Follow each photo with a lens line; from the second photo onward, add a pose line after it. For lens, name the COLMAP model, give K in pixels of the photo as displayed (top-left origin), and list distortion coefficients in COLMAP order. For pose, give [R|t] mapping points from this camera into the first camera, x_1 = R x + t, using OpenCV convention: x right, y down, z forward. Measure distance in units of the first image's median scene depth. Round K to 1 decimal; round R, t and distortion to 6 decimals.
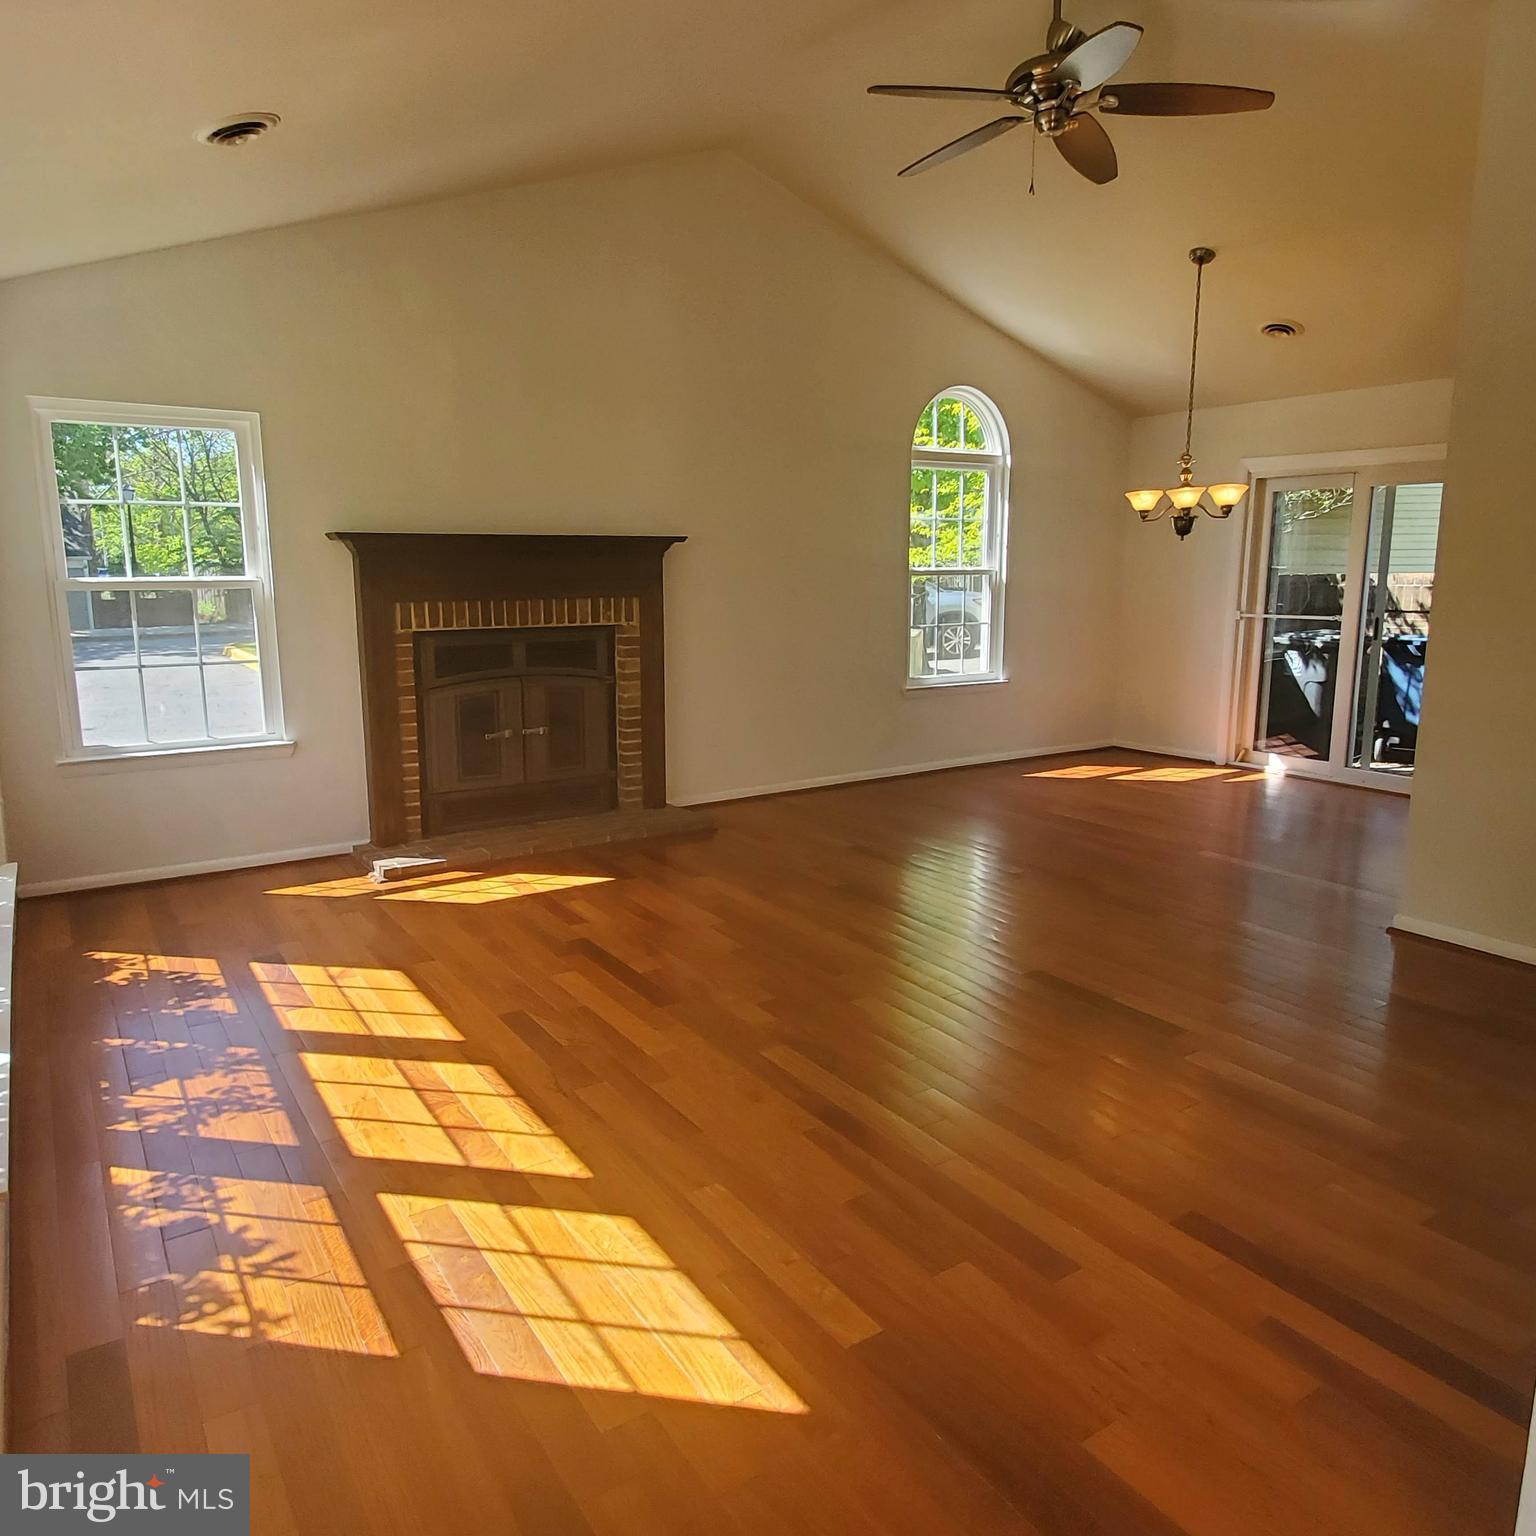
lens RADIAL K [[1042.5, 0, 768.0], [0, 1042.5, 768.0], [0, 0, 1]] dist [0.000467, 0.000248]
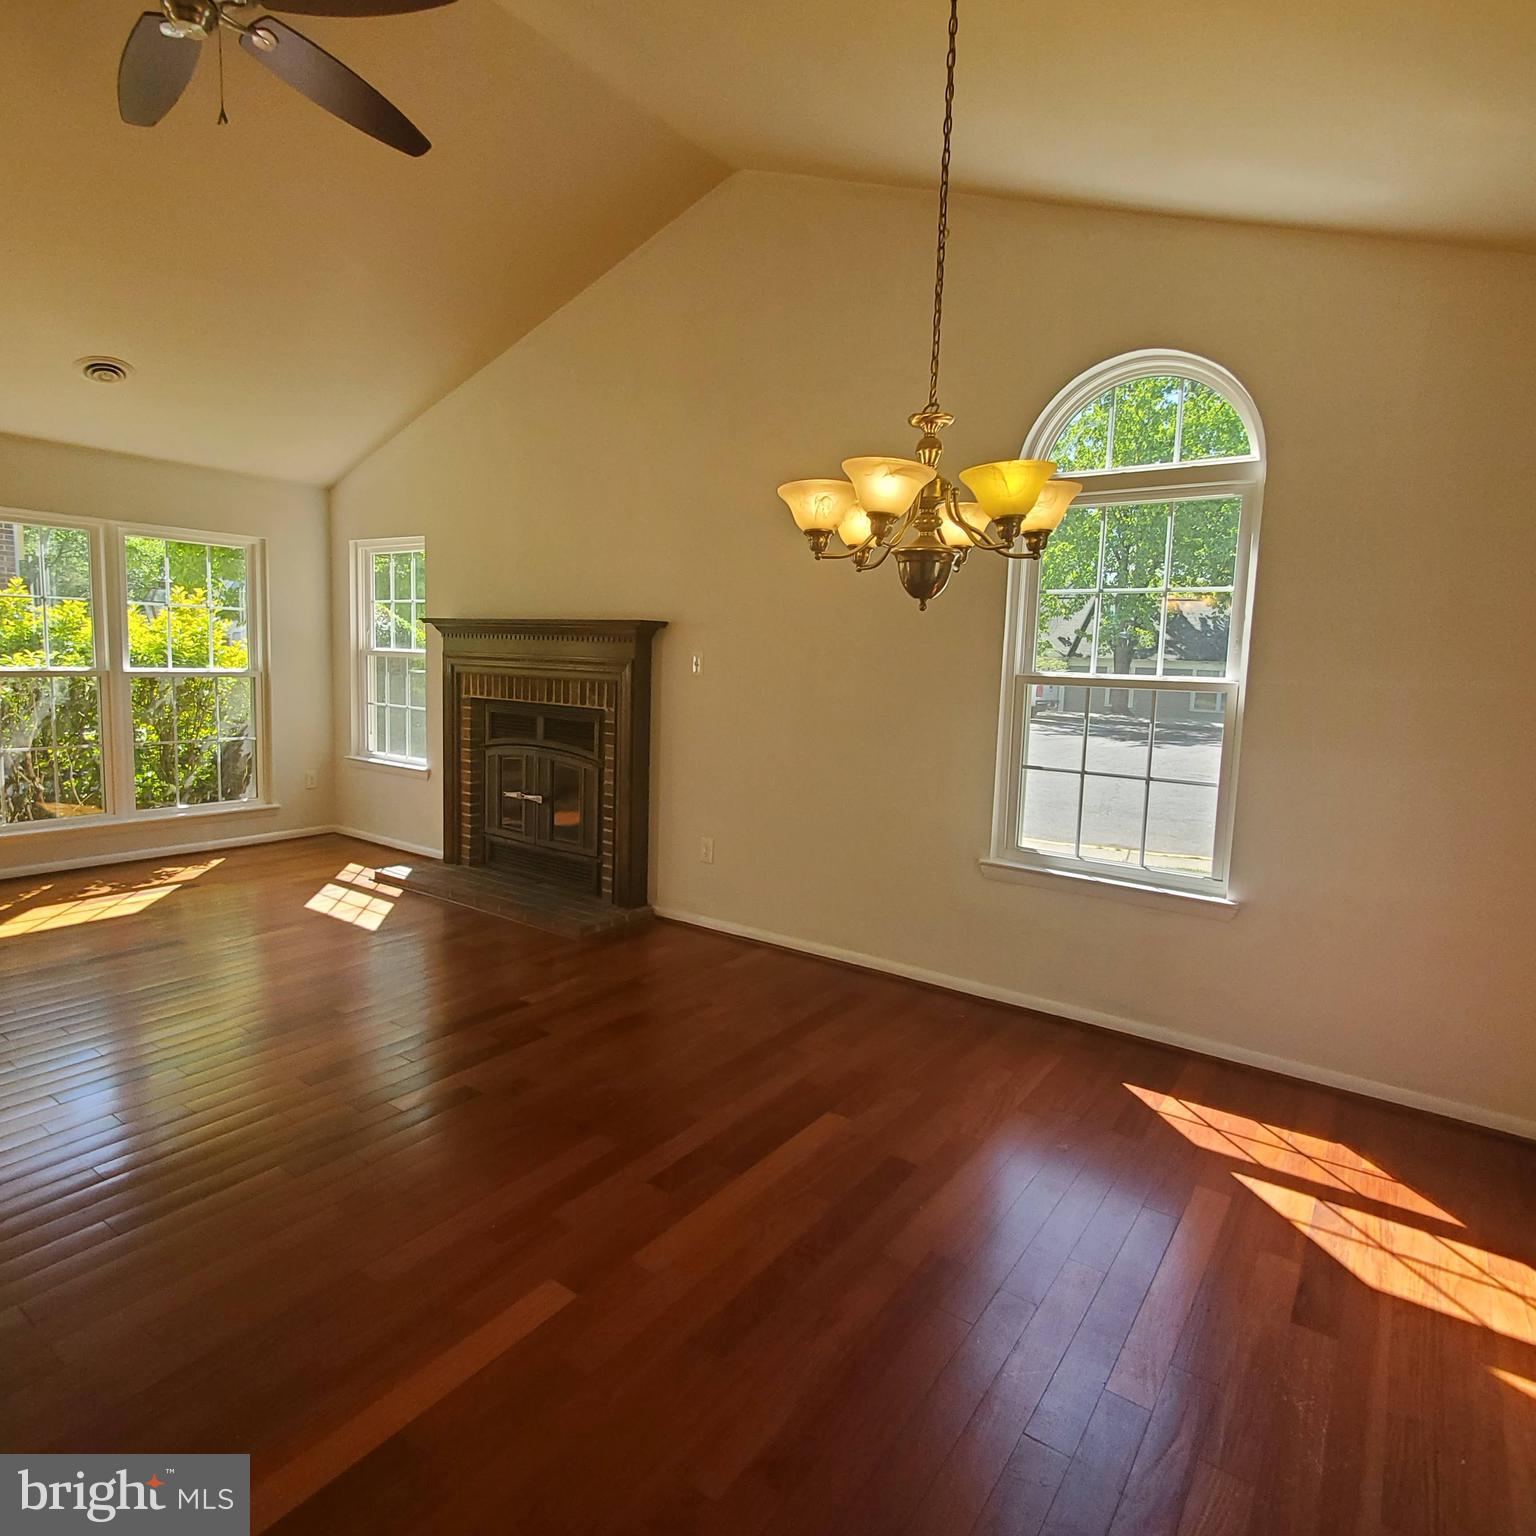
lens RADIAL K [[961.2, 0, 768.0], [0, 961.2, 768.0], [0, 0, 1]] dist [0.057731, 0.000237]
pose [[0.351777, 0.125420, -0.927644, 0.763615], [-0.220831, 0.974132, 0.047963, -0.163578], [0.909663, 0.187980, 0.370374, 0.824353]]
